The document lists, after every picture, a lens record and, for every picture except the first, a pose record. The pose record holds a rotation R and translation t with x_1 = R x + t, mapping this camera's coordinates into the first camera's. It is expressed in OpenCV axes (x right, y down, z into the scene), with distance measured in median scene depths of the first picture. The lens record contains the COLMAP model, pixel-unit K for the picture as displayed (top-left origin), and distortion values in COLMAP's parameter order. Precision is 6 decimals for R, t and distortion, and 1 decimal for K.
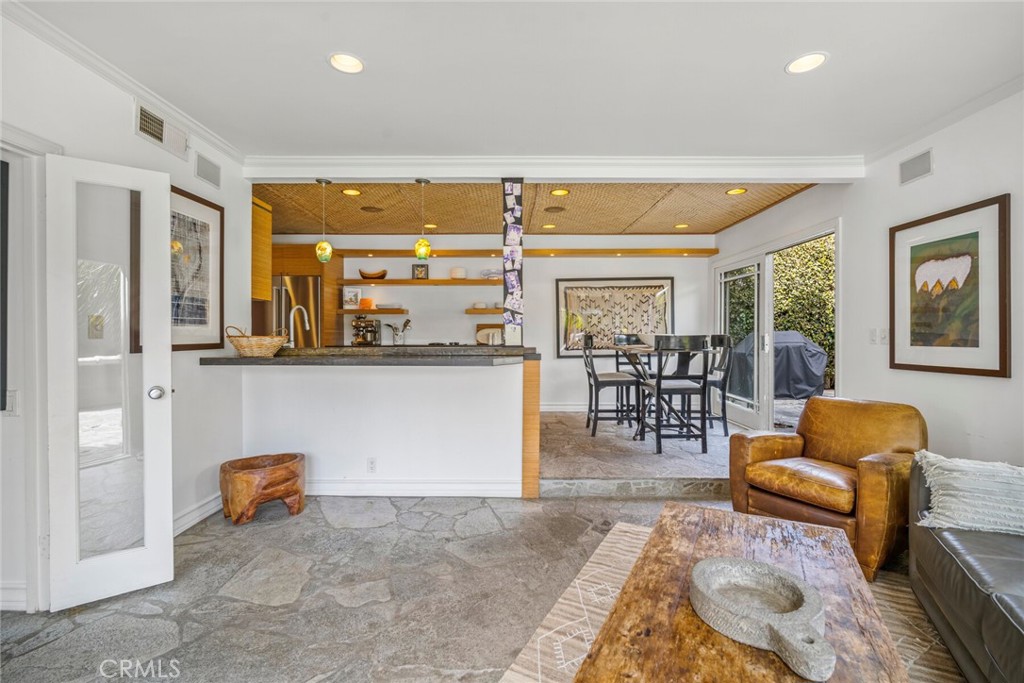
lens RADIAL K [[466.2, 0, 510.4], [0, 466.2, 335.1], [0, 0, 1]] dist [-0.007935, 0.001170]
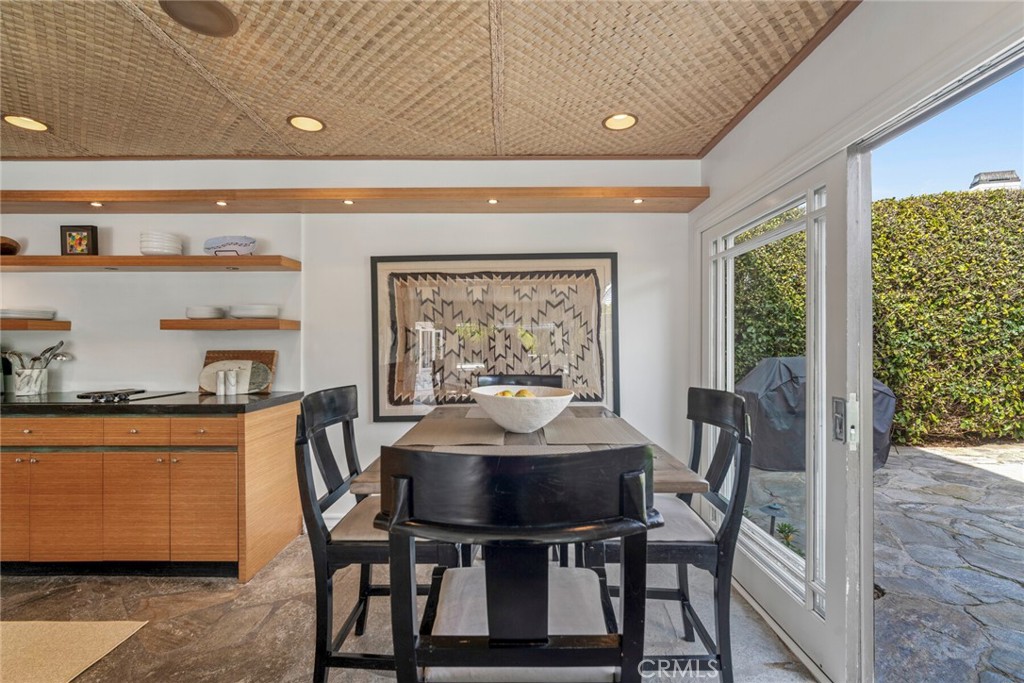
lens RADIAL K [[449.7, 0, 508.8], [0, 449.7, 339.1], [0, 0, 1]] dist [-0.008961, 0.000598]
pose [[0.999954, 0.001444, -0.009505, 0.243934], [-0.001568, 0.999913, -0.013097, -0.029445], [0.009485, 0.013111, 0.999869, 0.536994]]
